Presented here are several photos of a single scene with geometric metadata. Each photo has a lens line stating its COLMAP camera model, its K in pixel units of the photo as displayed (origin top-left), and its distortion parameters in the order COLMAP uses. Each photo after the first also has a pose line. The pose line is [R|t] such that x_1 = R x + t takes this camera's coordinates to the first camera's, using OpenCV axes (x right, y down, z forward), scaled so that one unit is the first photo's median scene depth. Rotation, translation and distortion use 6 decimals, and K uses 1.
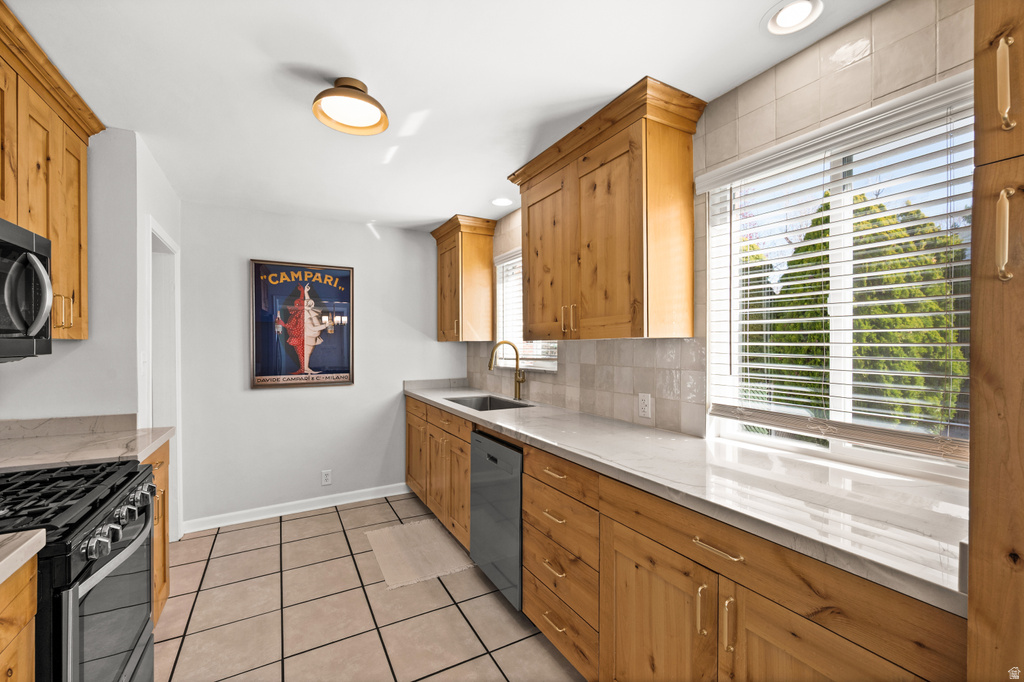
lens RADIAL K [[418.7, 0, 512.4], [0, 418.7, 345.7], [0, 0, 1]] dist [0.001581, -0.000051]
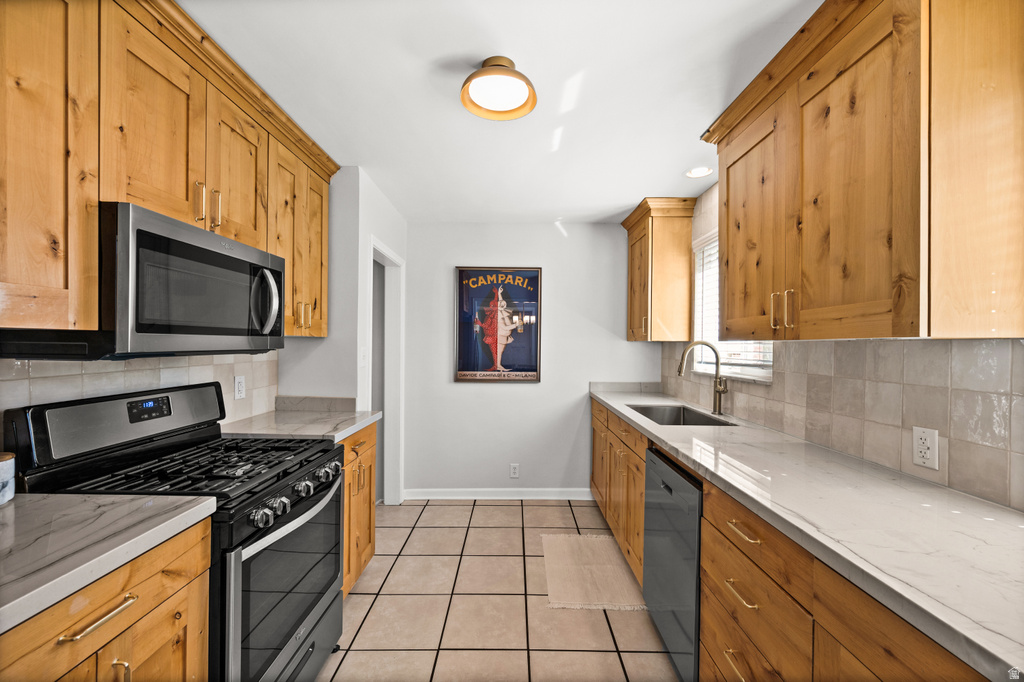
lens RADIAL K [[408.6, 0, 516.0], [0, 408.6, 344.5], [0, 0, 1]] dist [-0.001085, 0.000083]
pose [[0.874628, 0.012316, -0.484638, 0.078046], [-0.013286, 0.999911, 0.001432, -0.001851], [0.484612, 0.005186, 0.874714, 0.181599]]
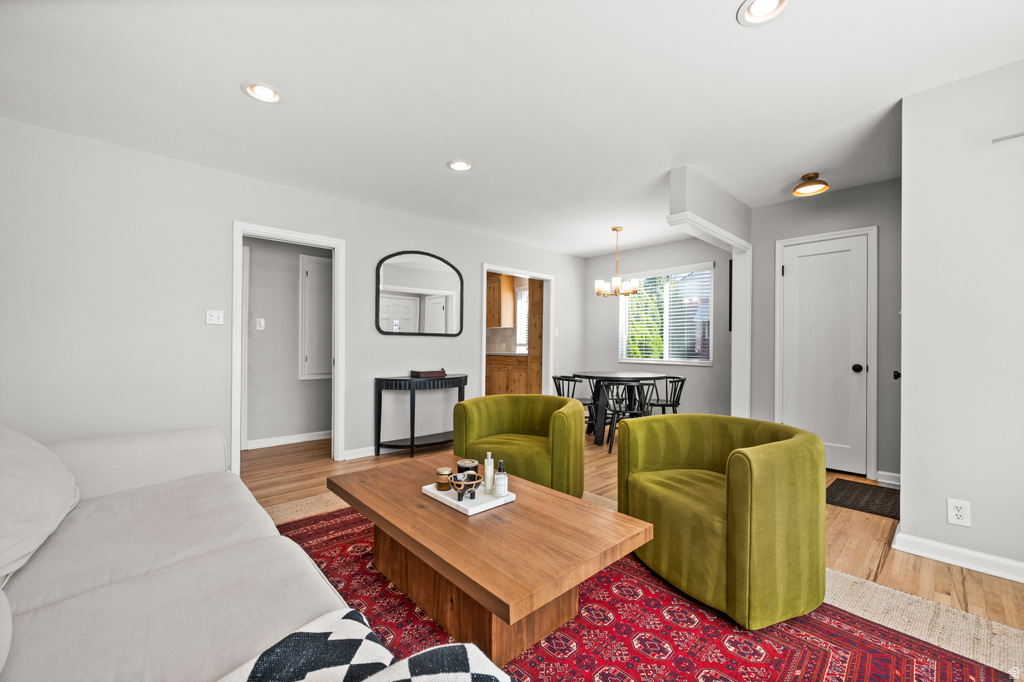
lens RADIAL K [[410.1, 0, 513.9], [0, 410.1, 340.3], [0, 0, 1]] dist [-0.000443, 0.000030]
pose [[0.970736, 0.011958, 0.239853, -0.462434], [-0.008539, 0.999847, -0.015286, 0.146607], [-0.239999, 0.012790, 0.970689, -2.548502]]
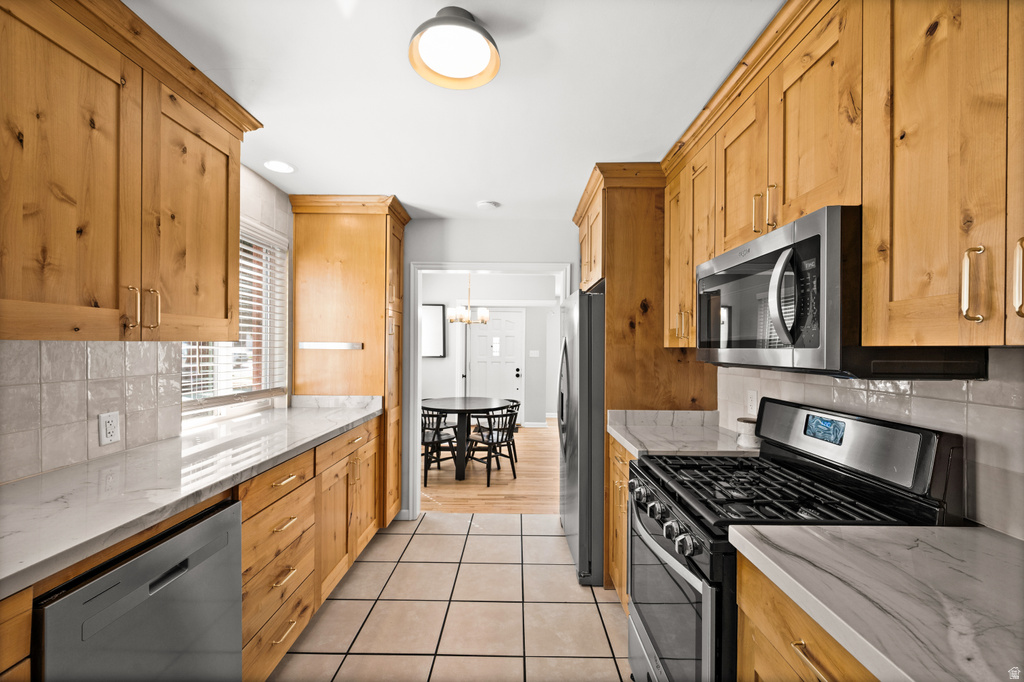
lens RADIAL K [[410.1, 0, 512.5], [0, 410.1, 347.8], [0, 0, 1]] dist [-0.001292, 0.000031]
pose [[-0.868433, -0.006644, 0.495762, -0.687679], [-0.006677, 0.999976, 0.001706, -0.009130], [-0.495761, -0.001828, -0.868457, 1.288812]]
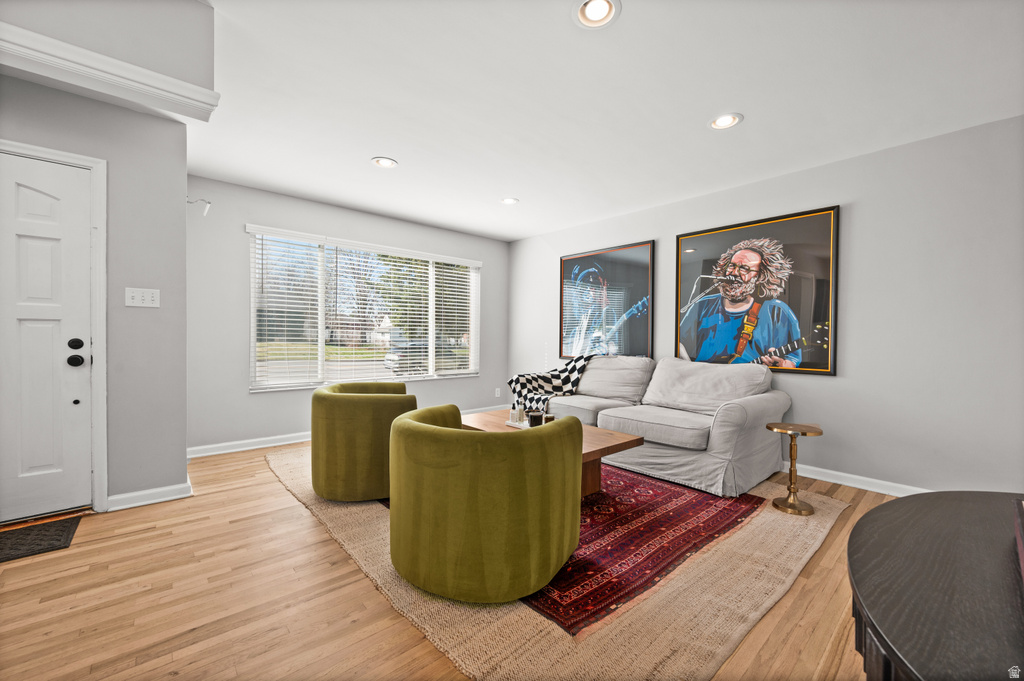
lens RADIAL K [[413.2, 0, 516.7], [0, 413.2, 338.8], [0, 0, 1]] dist [0.000005, 0.000005]
pose [[-0.976235, -0.005016, -0.216658, 0.021264], [-0.007457, 0.999918, 0.010452, 0.143888], [0.216588, 0.011819, -0.976192, -0.307435]]
